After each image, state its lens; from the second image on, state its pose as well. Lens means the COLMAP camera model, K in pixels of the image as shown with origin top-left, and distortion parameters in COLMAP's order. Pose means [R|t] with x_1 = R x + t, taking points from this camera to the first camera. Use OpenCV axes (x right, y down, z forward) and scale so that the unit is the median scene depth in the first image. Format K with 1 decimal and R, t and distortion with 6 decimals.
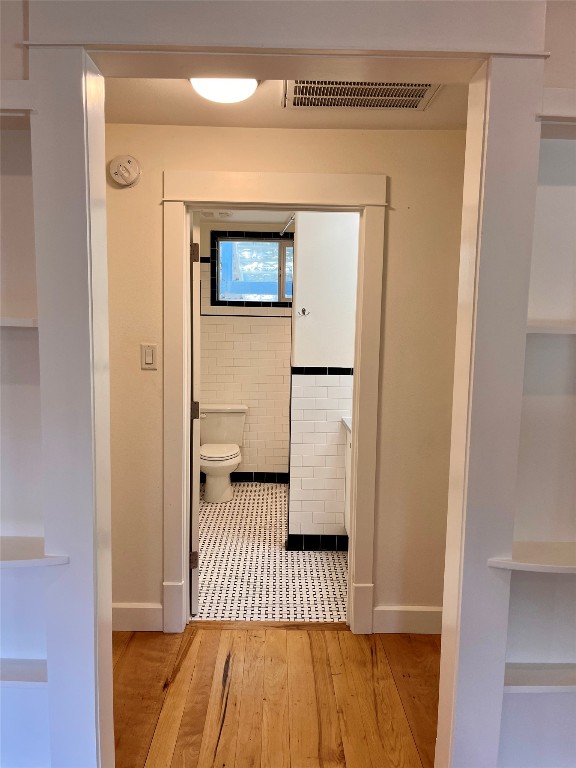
lens RADIAL K [[583.4, 0, 287.9], [0, 583.4, 386.9], [0, 0, 1]] dist [0.041501, -0.015392]
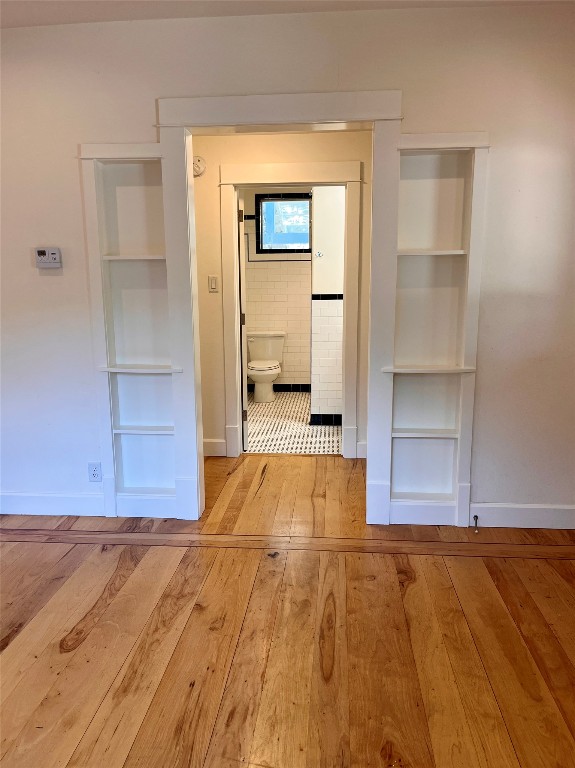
lens RADIAL K [[583.4, 0, 284.6], [0, 583.4, 384.6], [0, 0, 1]] dist [0.041501, -0.015392]
pose [[0.995036, -0.007036, -0.099272, 0.087621], [0.014579, 0.997042, 0.075465, 0.081829], [0.098447, -0.076537, 0.992195, -0.456479]]
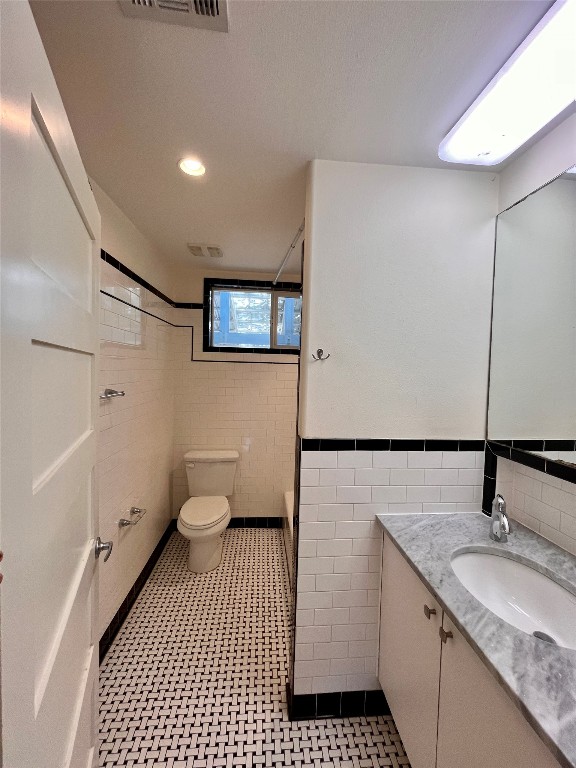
lens RADIAL K [[317.9, 0, 293.1], [0, 317.9, 382.8], [0, 0, 1]] dist [-0.007144, -0.000338]
pose [[0.996815, 0.005997, 0.079525, -0.032682], [-0.000961, 0.997999, -0.063219, -0.080583], [-0.079746, 0.062941, 0.994826, 0.707699]]
